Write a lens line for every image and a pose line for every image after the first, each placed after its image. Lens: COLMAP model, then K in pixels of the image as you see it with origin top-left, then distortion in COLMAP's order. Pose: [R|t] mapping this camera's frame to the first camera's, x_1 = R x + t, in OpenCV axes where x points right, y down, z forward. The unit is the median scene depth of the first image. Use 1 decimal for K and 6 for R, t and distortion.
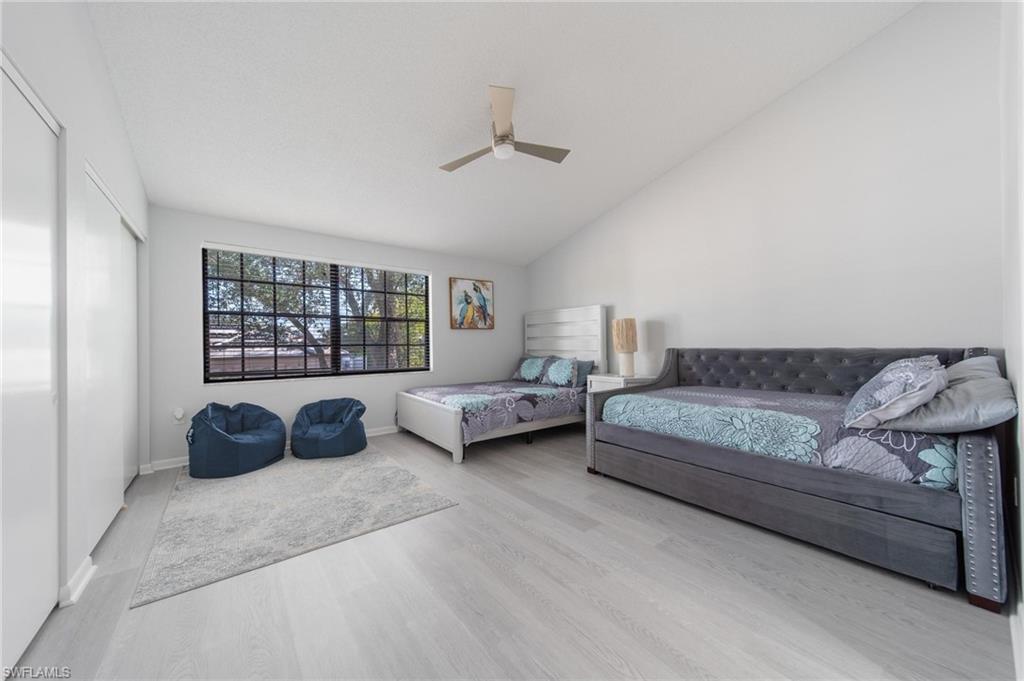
lens RADIAL K [[361.7, 0, 509.2], [0, 361.7, 343.2], [0, 0, 1]] dist [0.009971, -0.000235]
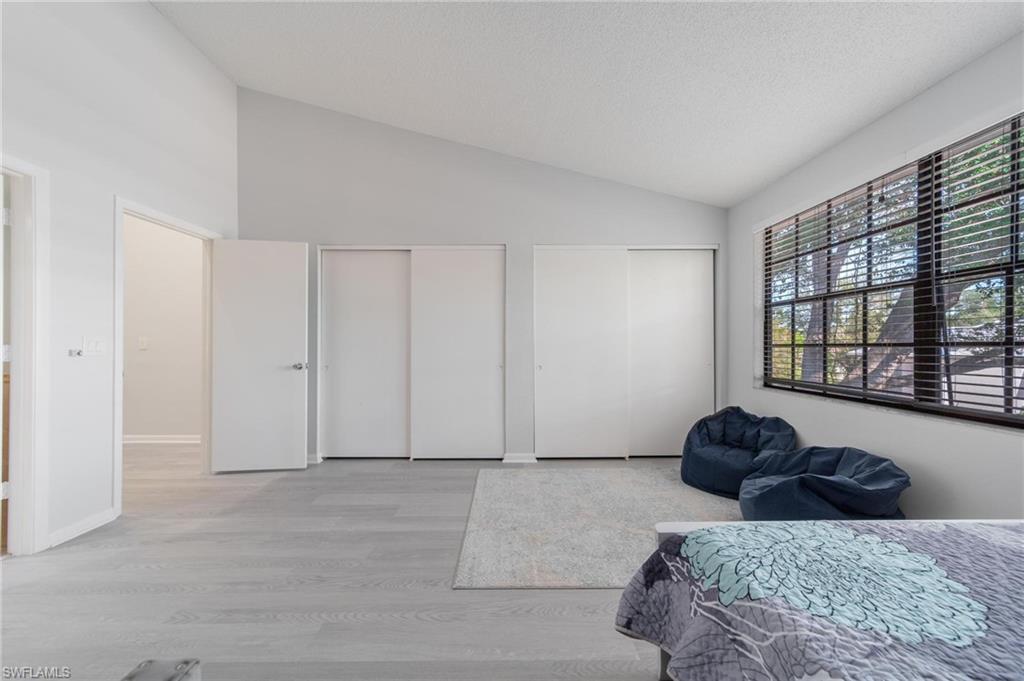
lens RADIAL K [[361.7, 0, 509.2], [0, 361.7, 343.2], [0, 0, 1]] dist [0.009971, -0.000235]
pose [[-0.601369, 0.005677, -0.798952, 0.222316], [0.003612, 0.999984, 0.004386, -0.002712], [0.798964, -0.000249, -0.601379, 1.014397]]
